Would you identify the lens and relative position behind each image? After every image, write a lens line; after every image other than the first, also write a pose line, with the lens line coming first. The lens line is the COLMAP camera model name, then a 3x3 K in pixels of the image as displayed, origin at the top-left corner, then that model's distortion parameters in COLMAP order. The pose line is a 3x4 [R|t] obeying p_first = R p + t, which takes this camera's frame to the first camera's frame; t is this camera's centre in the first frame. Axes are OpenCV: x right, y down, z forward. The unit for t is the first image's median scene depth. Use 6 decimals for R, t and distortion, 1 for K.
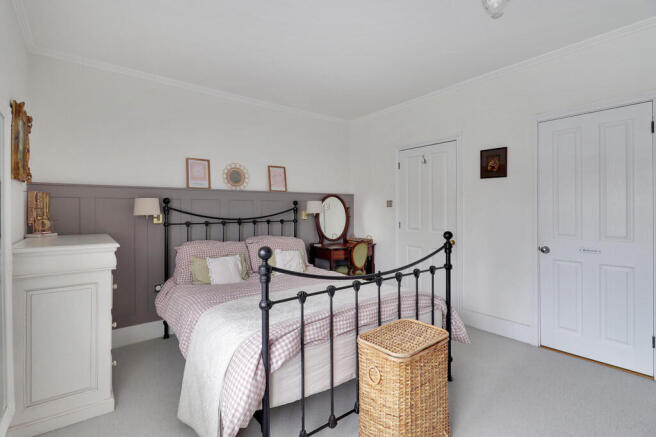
lens RADIAL K [[304.9, 0, 328.1], [0, 304.9, 204.3], [0, 0, 1]] dist [0.001079, -0.000123]
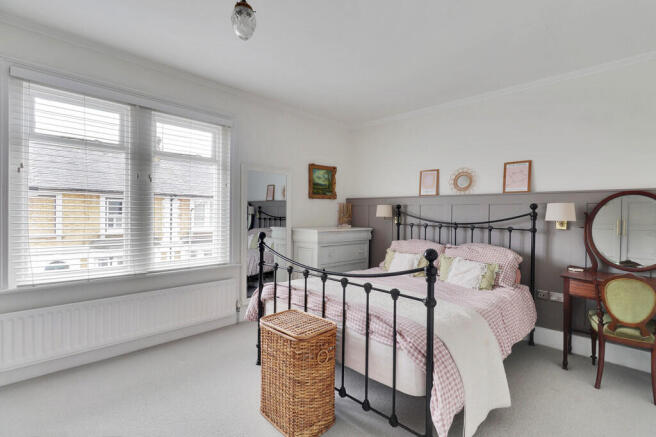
lens RADIAL K [[301.3, 0, 328.0], [0, 301.3, 218.5], [0, 0, 1]] dist [0.000918, -0.000949]
pose [[0.129007, 0.025011, -0.991328, 0.689246], [0.004688, 0.999655, 0.025831, 0.004250], [0.991633, -0.007980, 0.128845, 0.482487]]
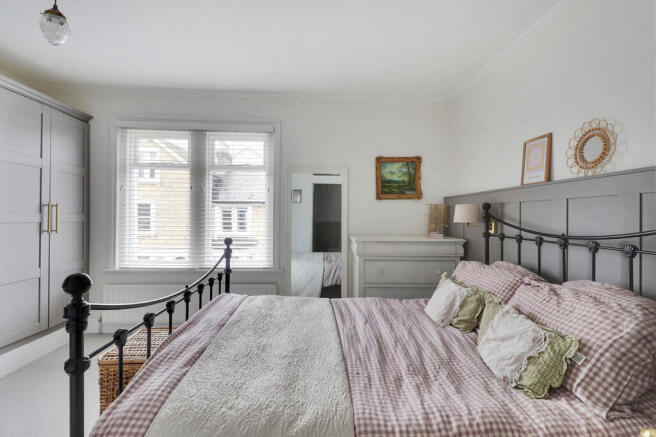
lens RADIAL K [[300.0, 0, 328.0], [0, 300.0, 218.5], [0, 0, 1]] dist [0.001488, -0.000081]
pose [[-0.569709, 0.004588, -0.821833, 0.351686], [0.011507, 0.999931, -0.002395, 0.017538], [0.821766, -0.010822, -0.569723, 1.028875]]
